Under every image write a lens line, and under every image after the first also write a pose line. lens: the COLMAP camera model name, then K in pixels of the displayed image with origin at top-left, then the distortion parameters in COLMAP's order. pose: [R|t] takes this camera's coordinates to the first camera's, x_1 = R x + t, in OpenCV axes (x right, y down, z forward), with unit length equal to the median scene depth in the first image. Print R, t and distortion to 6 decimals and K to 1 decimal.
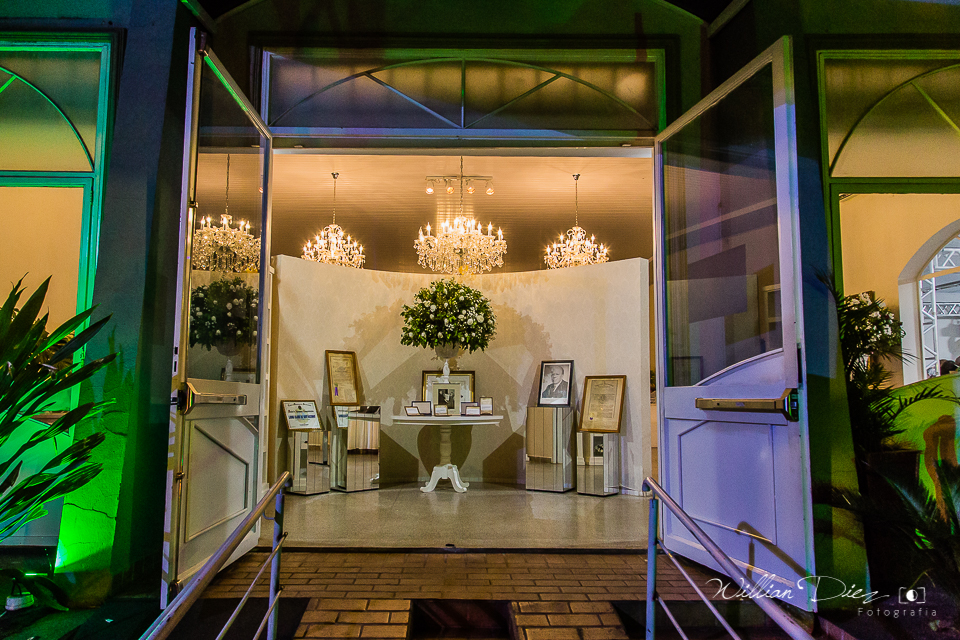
lens RADIAL K [[654.7, 0, 478.6], [0, 654.7, 334.6], [0, 0, 1]] dist [-0.001388, -0.000864]
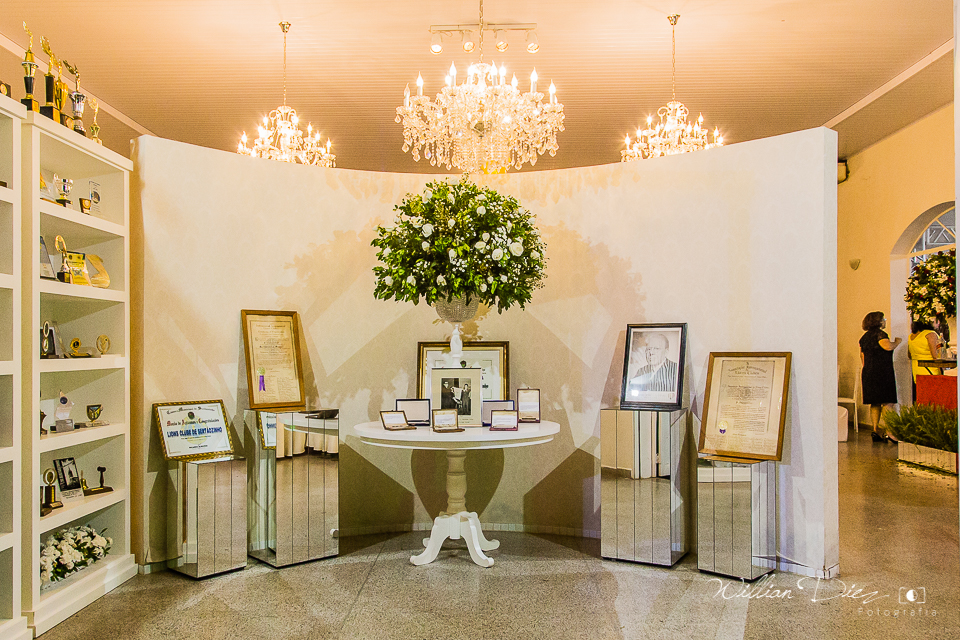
lens RADIAL K [[654.7, 0, 478.6], [0, 654.7, 334.6], [0, 0, 1]] dist [-0.001388, -0.000864]
pose [[0.997831, -0.007169, -0.065436, 0.005942], [0.012681, 0.996367, 0.084216, 0.000134], [0.064595, -0.084864, 0.994297, 0.451450]]
